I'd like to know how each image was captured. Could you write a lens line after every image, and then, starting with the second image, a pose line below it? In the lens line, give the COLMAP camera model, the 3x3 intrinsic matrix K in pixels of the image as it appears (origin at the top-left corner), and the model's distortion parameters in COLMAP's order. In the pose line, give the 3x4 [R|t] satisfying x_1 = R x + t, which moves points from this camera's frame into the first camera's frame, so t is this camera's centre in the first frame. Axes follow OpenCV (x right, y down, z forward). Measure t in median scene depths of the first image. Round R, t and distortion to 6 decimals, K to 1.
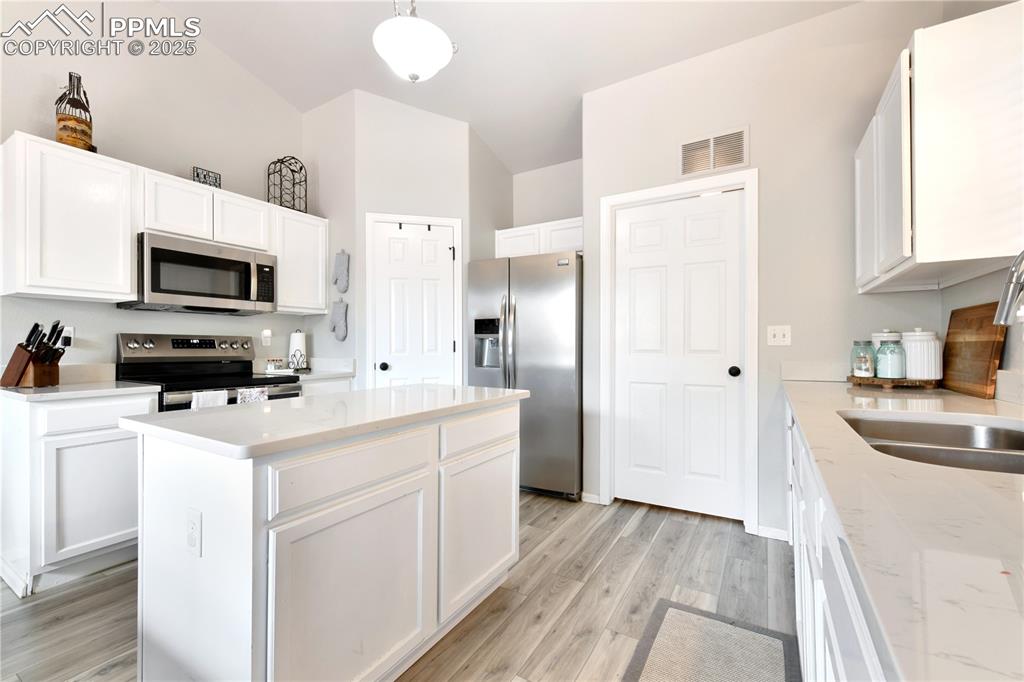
lens RADIAL K [[428.8, 0, 504.0], [0, 428.8, 347.0], [0, 0, 1]] dist [0.001003, 0.000067]
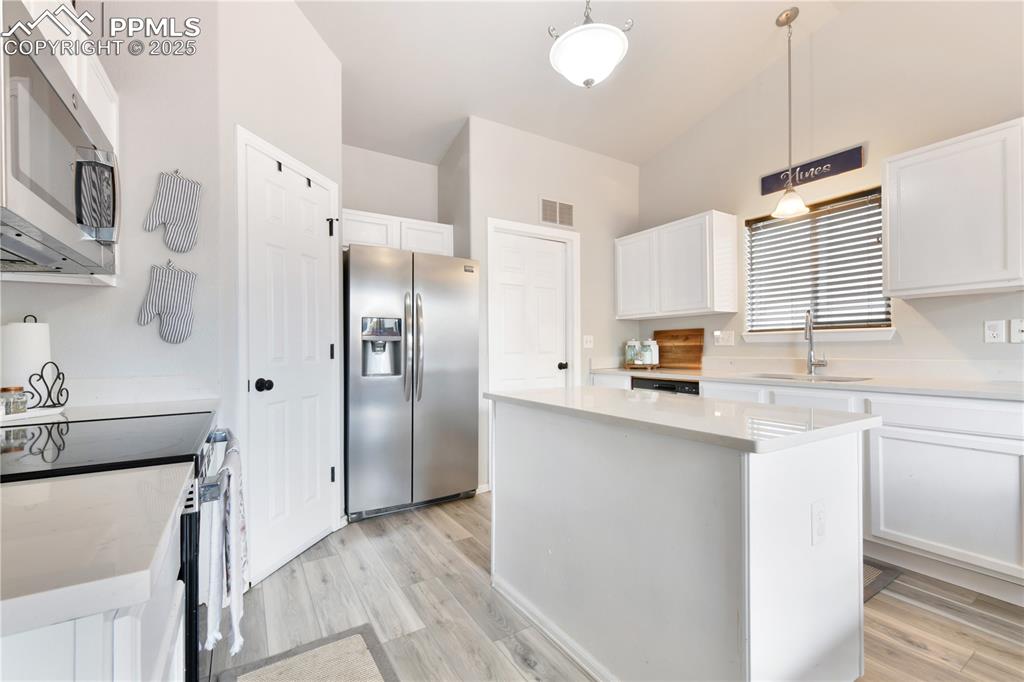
lens RADIAL K [[428.8, 0, 504.0], [0, 428.8, 347.0], [0, 0, 1]] dist [0.001003, 0.000067]
pose [[0.449979, -0.000119, 0.893039, -0.774396], [0.010743, 0.999928, -0.005280, -0.001982], [-0.892975, 0.011969, 0.449948, 0.470745]]
